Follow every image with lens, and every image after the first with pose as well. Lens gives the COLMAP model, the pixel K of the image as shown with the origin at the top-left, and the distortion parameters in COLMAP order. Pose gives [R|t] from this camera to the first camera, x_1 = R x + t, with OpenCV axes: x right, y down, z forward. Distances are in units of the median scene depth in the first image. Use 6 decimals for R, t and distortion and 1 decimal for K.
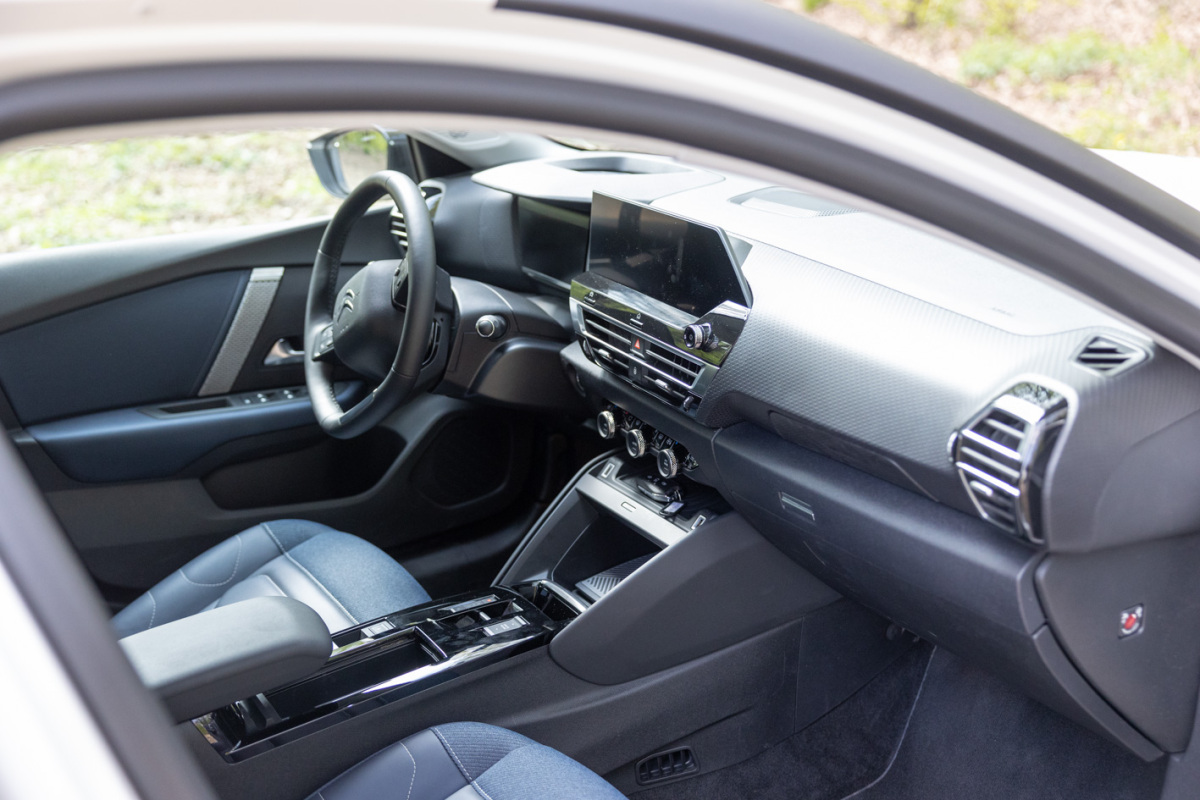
lens RADIAL K [[1437.0, 0, 603.0], [0, 1437.0, 400.7], [0, 0, 1]] dist [0.030807, 0.000000]
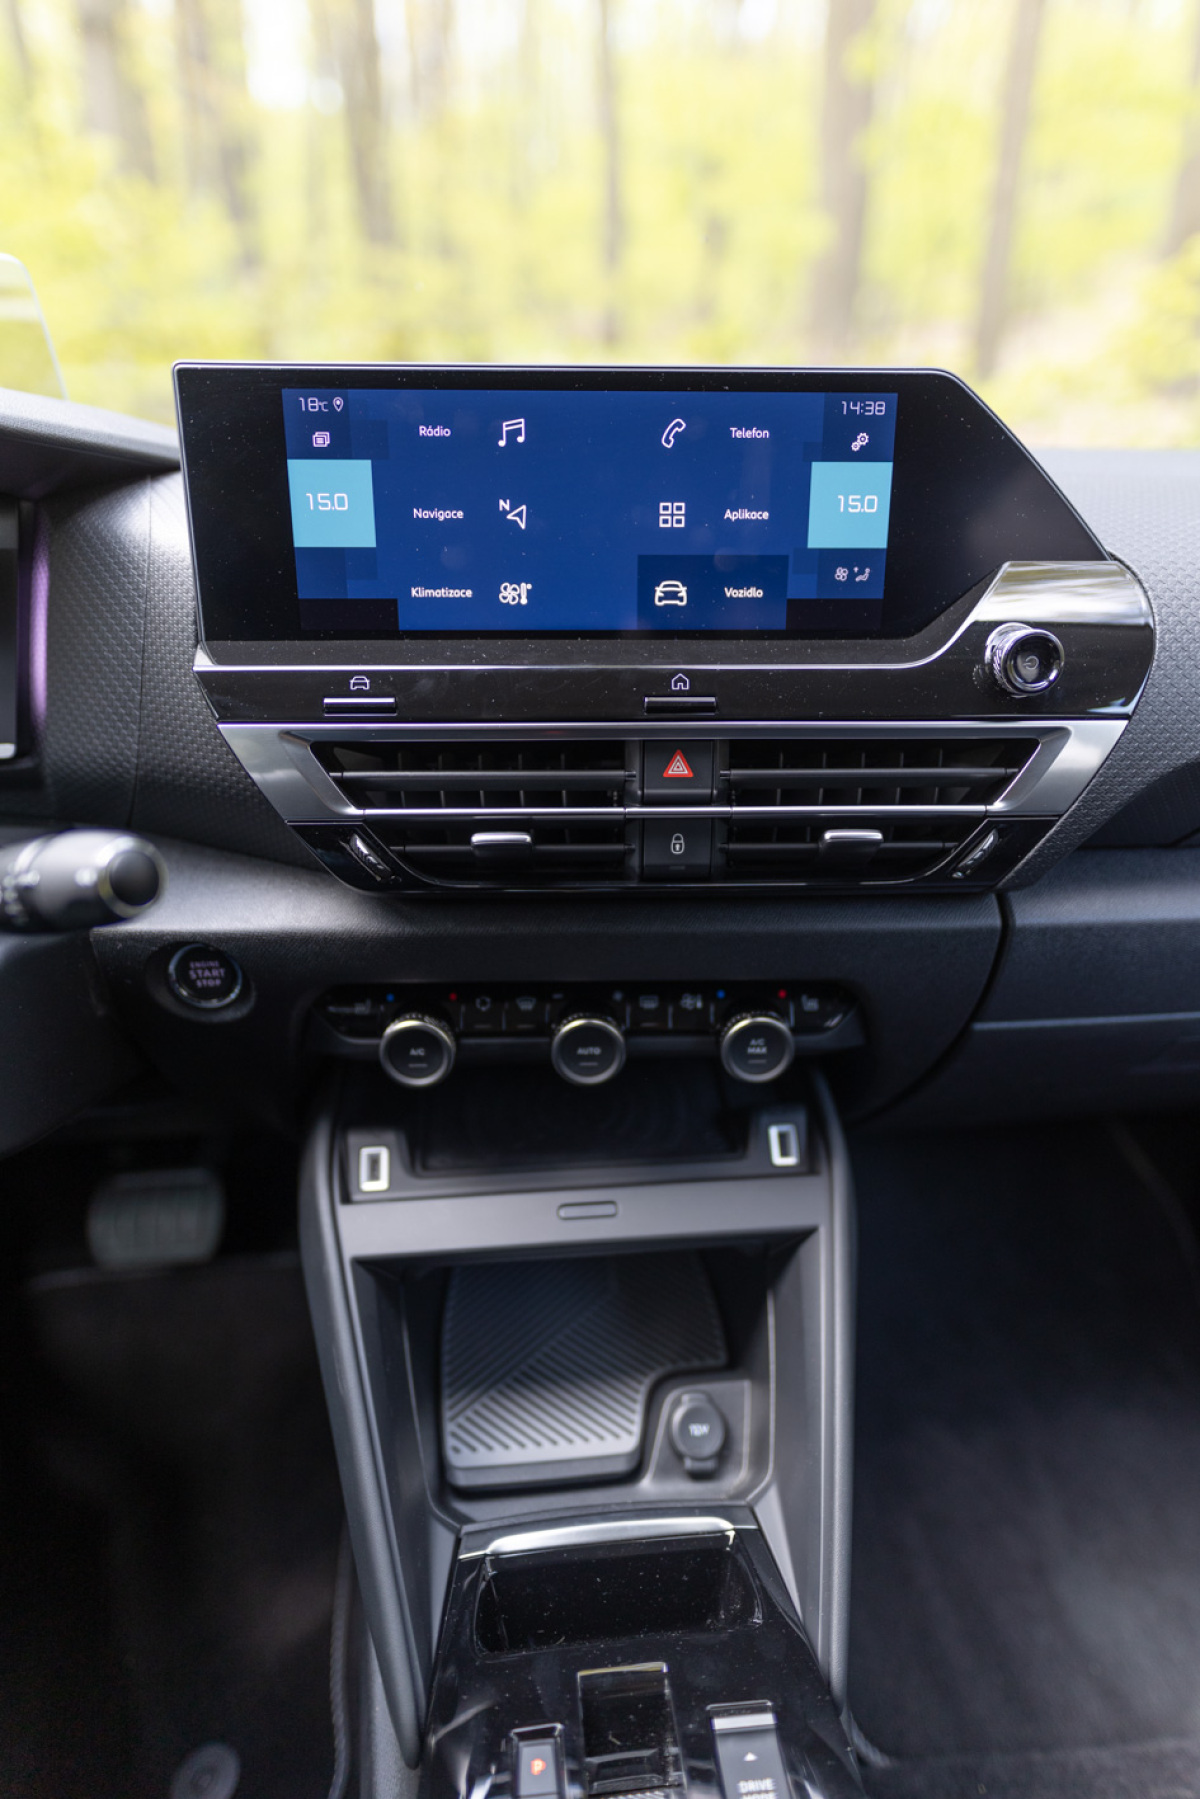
lens RADIAL K [[1041.3, 0, 606.8], [0, 1041.3, 897.5], [0, 0, 1]] dist [0.001312, -0.000594]
pose [[0.417128, -0.301303, 0.857450, -0.184872], [0.270590, 0.941835, 0.199319, -0.057289], [-0.867632, 0.148876, 0.474395, 0.805859]]
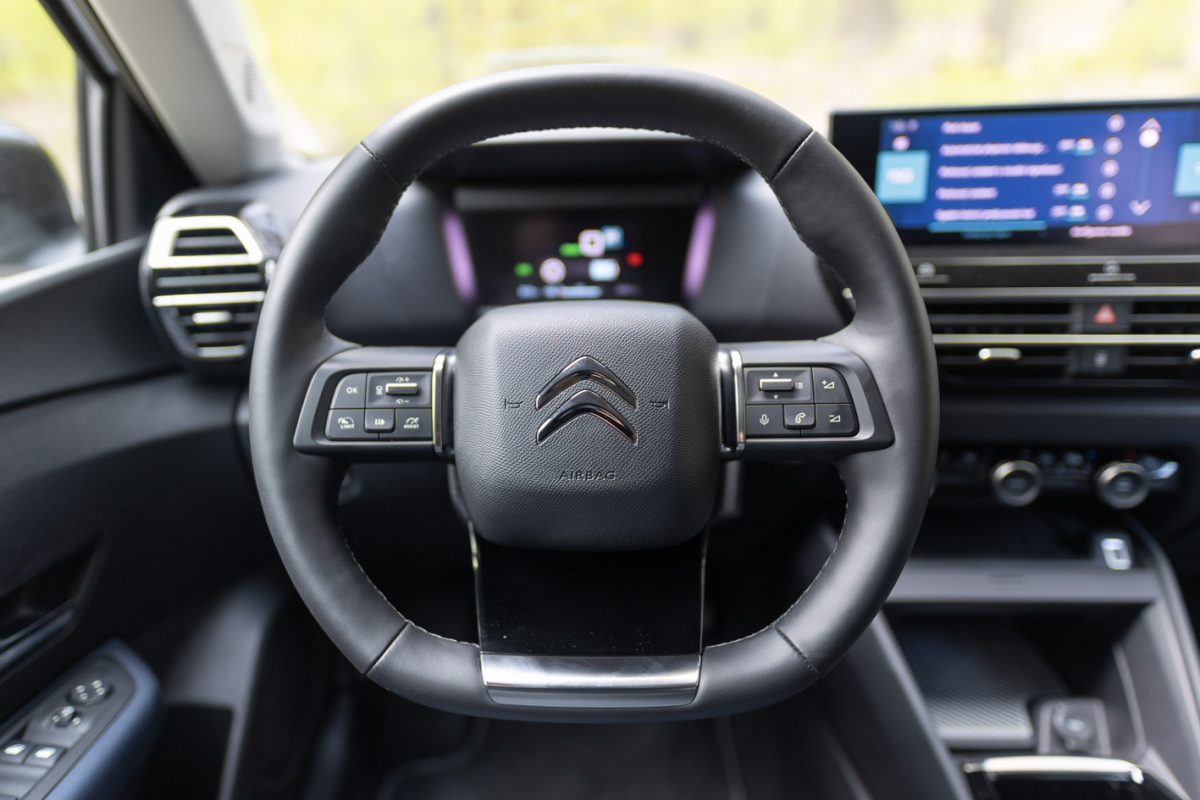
lens RADIAL K [[810.6, 0, 544.7], [0, 810.6, 399.5], [0, 0, 1]] dist [-0.001528, 0.006493]
pose [[0.540721, -0.224870, 0.810589, -0.354738], [0.272923, 0.958378, 0.083810, -0.088645], [-0.795697, 0.175911, 0.579588, 0.890694]]
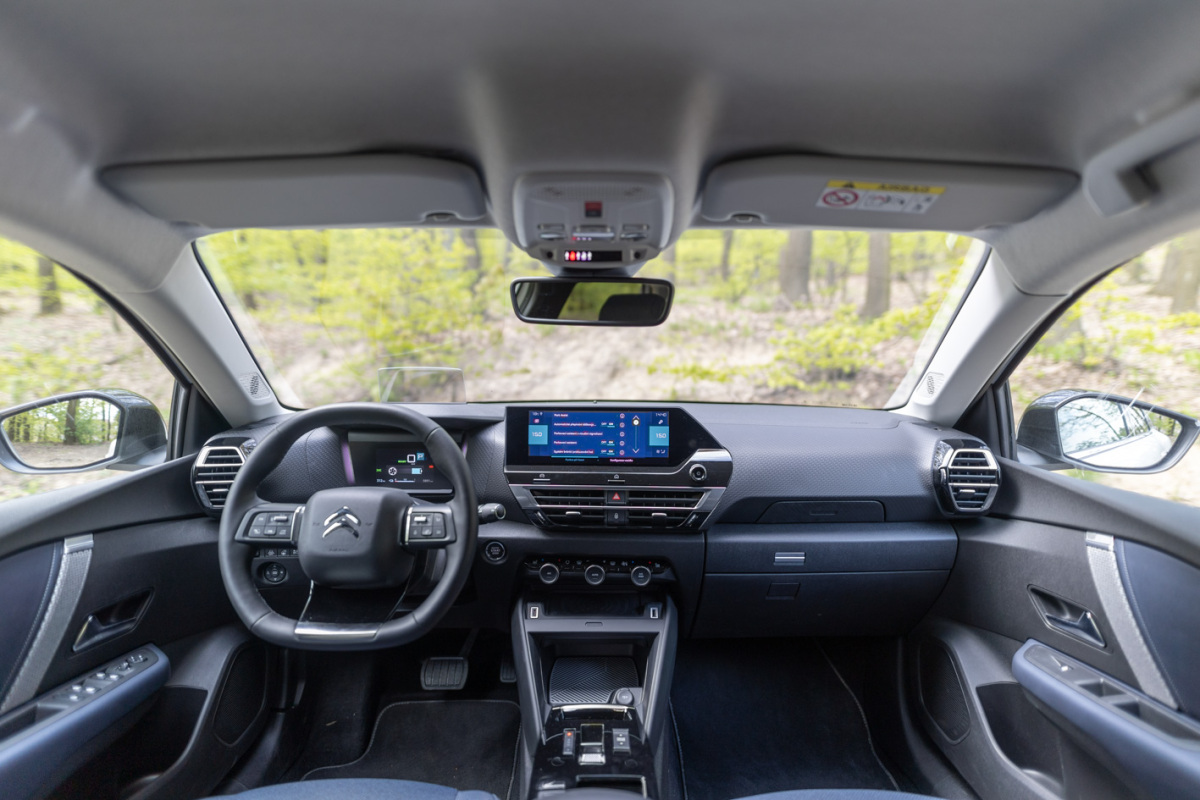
lens RADIAL K [[694.6, 0, 605.8], [0, 694.6, 400.5], [0, 0, 1]] dist [0.001312, -0.000594]
pose [[0.500567, -0.015618, 0.865557, -0.515780], [0.254249, 0.958397, -0.129743, -0.039307], [-0.827521, 0.285012, 0.483712, 0.579415]]
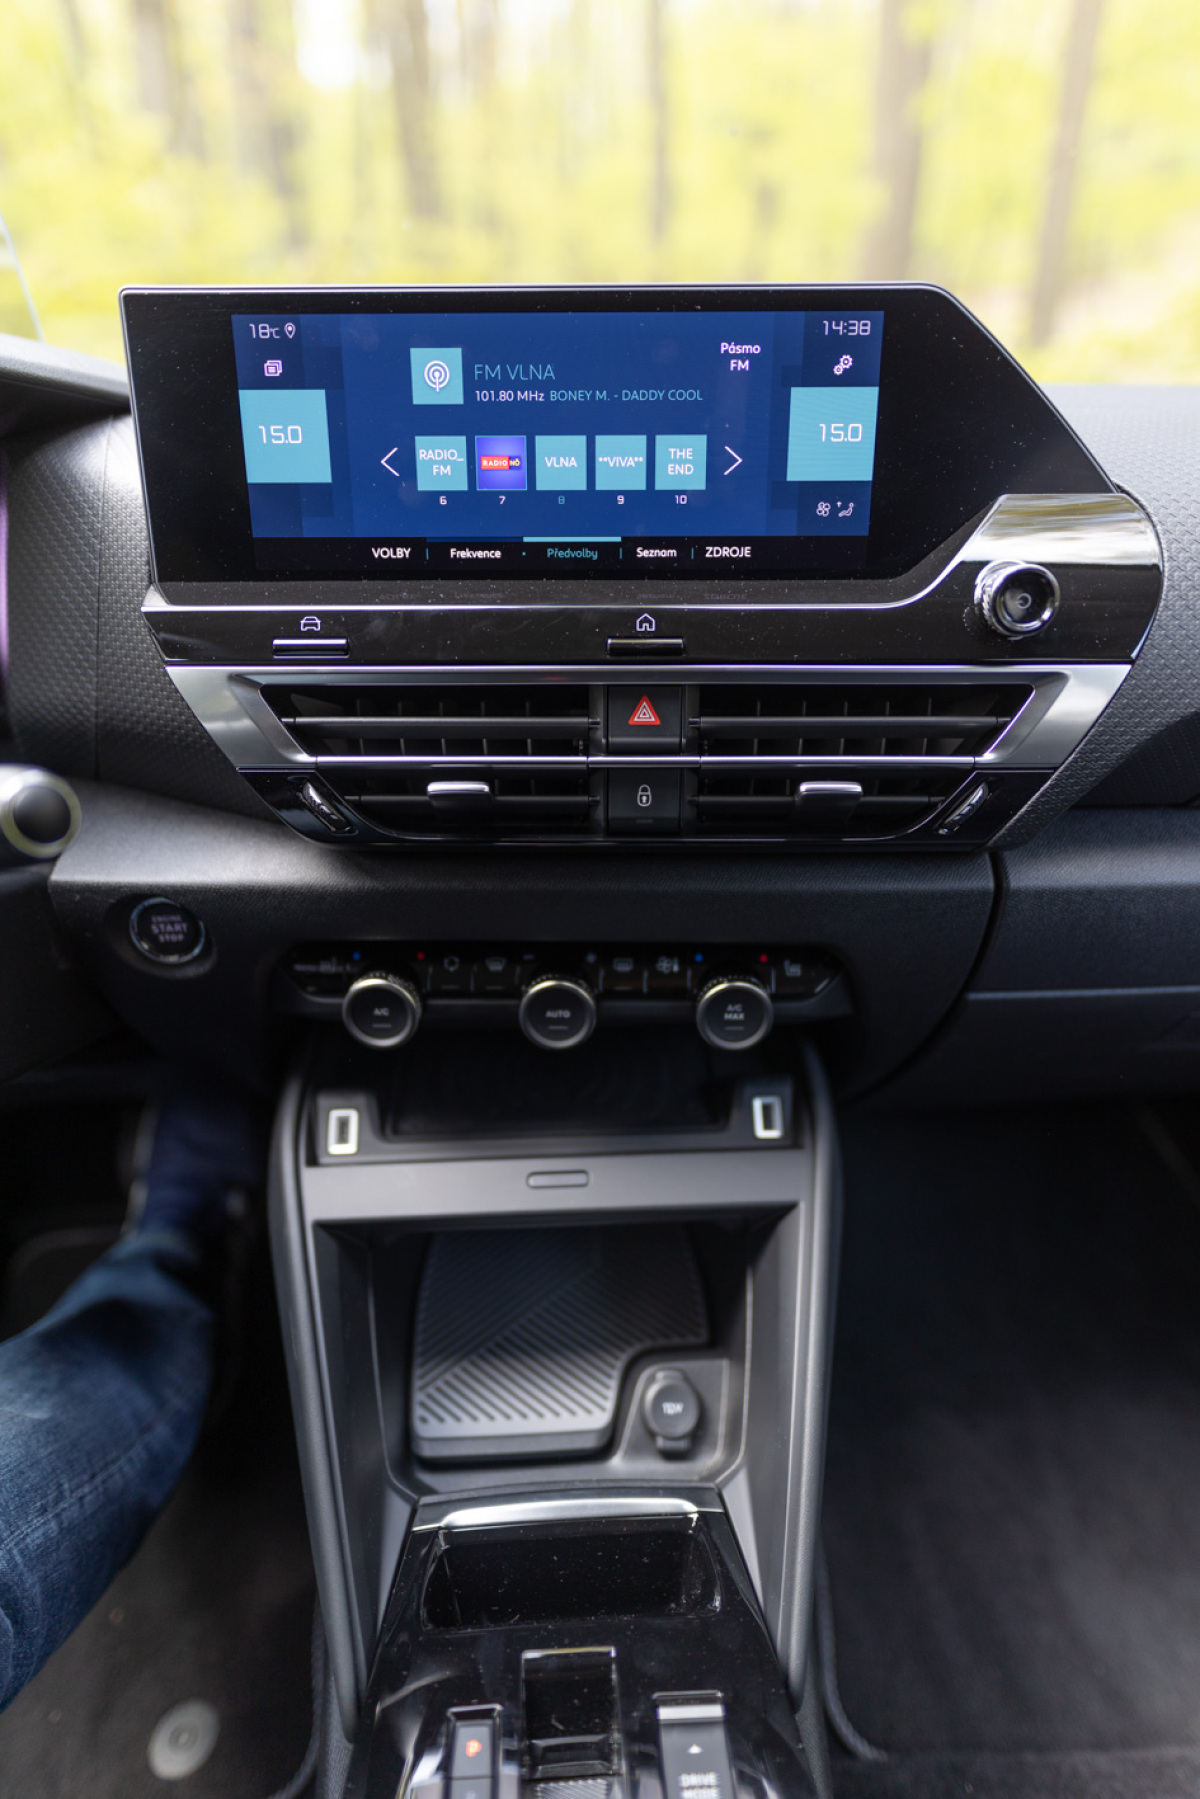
lens RADIAL K [[1041.3, 0, 599.0], [0, 1041.3, 896.4], [0, 0, 1]] dist [0.001312, -0.000594]
pose [[0.460747, -0.310922, 0.831288, -0.170230], [0.269293, 0.941449, 0.202867, -0.045484], [-0.845691, 0.130389, 0.517499, 0.797511]]
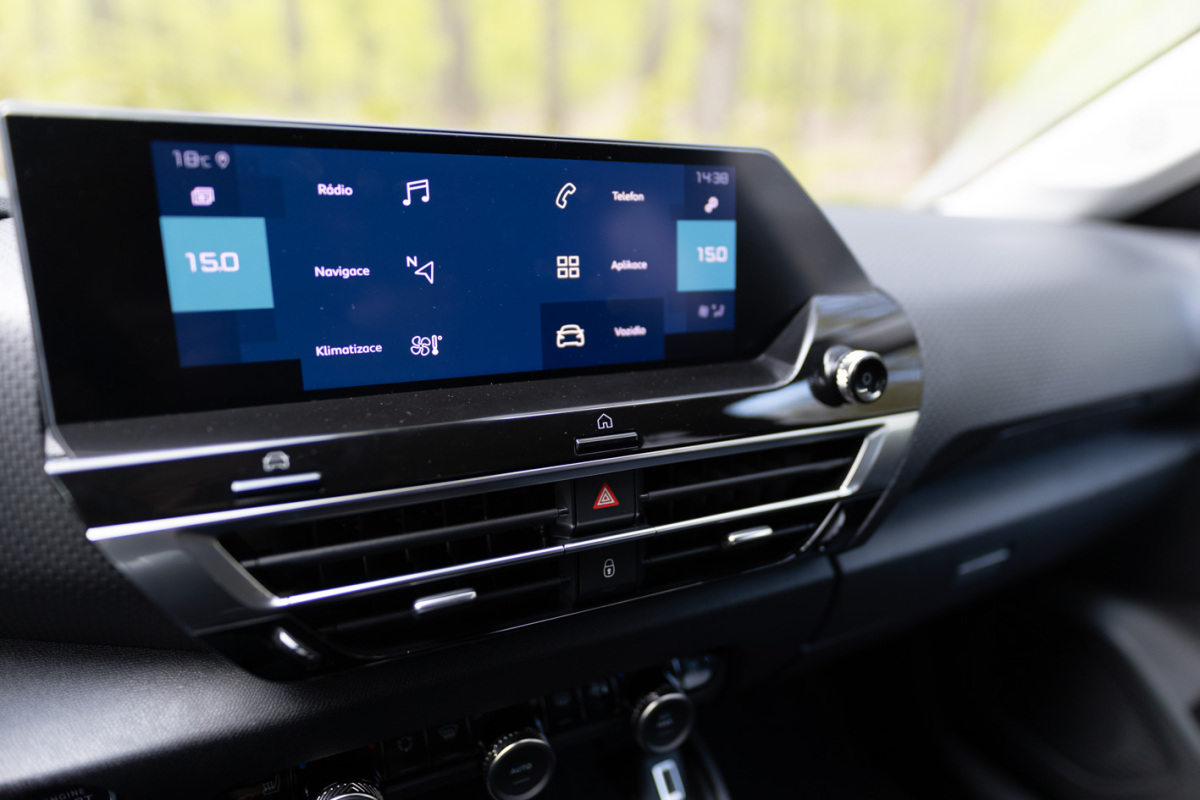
lens RADIAL K [[694.6, 0, 597.3], [0, 694.6, 394.2], [0, 0, 1]] dist [0.001312, -0.000594]
pose [[0.041275, -0.226169, 0.973213, -0.127279], [0.301465, 0.931468, 0.203682, -0.089789], [-0.952584, 0.284983, 0.106628, 0.872553]]
